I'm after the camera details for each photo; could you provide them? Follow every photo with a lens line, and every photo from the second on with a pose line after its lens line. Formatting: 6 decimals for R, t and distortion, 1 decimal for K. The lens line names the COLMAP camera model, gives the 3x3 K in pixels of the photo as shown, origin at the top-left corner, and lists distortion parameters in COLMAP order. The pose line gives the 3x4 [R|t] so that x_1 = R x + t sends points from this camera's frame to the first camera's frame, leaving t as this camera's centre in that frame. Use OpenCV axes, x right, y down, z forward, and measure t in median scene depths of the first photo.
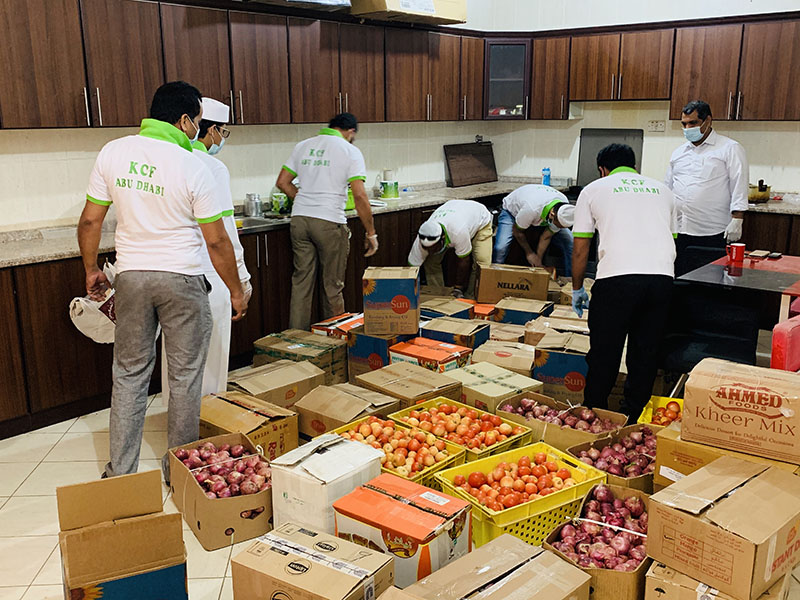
lens RADIAL K [[775.3, 0, 388.3], [0, 775.3, 299.4], [0, 0, 1]] dist [0.143101, -0.375738]
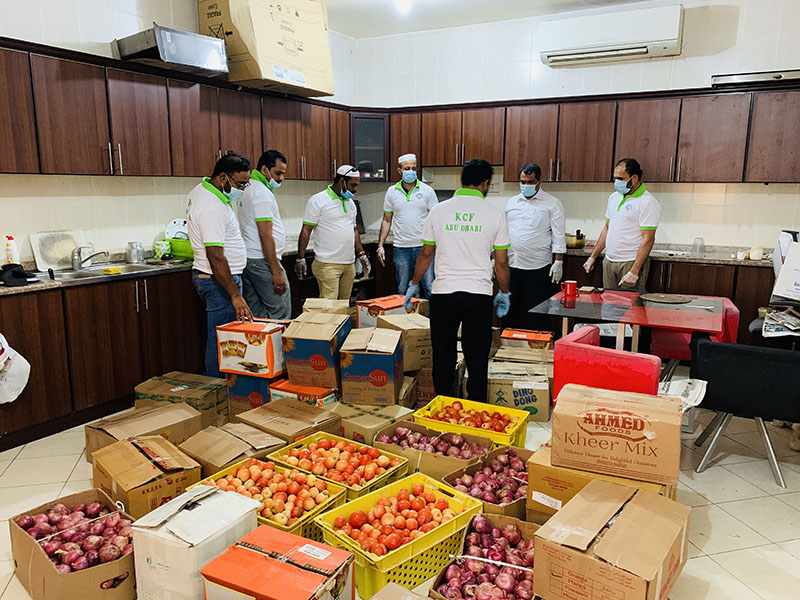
lens RADIAL K [[618.1, 0, 400.0], [0, 618.1, 300.0], [0, 0, 1]] dist [0.039361, -0.054748]
pose [[0.980330, -0.022572, 0.196073, 0.015109], [0.033457, 0.998066, -0.052382, -0.002946], [-0.194511, 0.057912, 0.979189, 0.173255]]
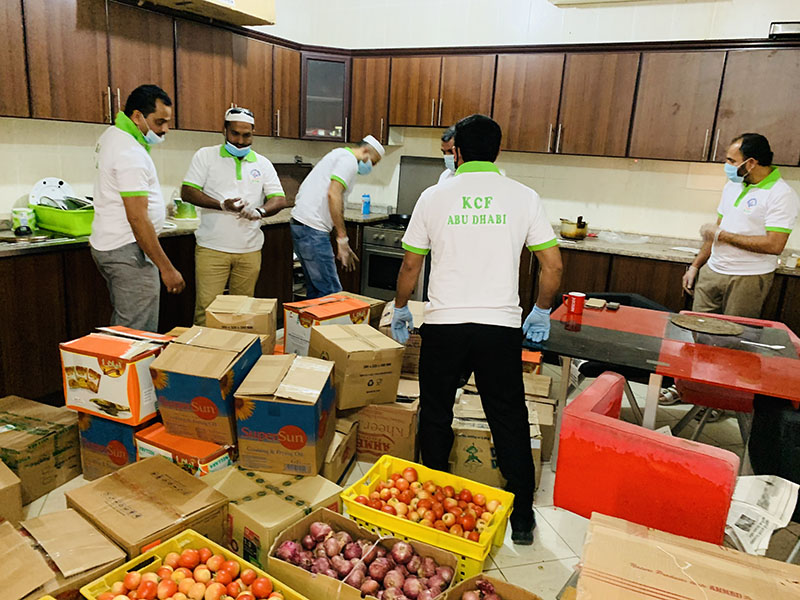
lens RADIAL K [[613.6, 0, 395.3], [0, 613.6, 296.9], [0, 0, 1]] dist [0.007980, -0.004160]
pose [[0.973688, 0.009245, 0.227697, 0.125285], [-0.009709, 0.999952, 0.000920, -0.079652], [-0.227677, -0.003107, 0.973732, 0.484031]]
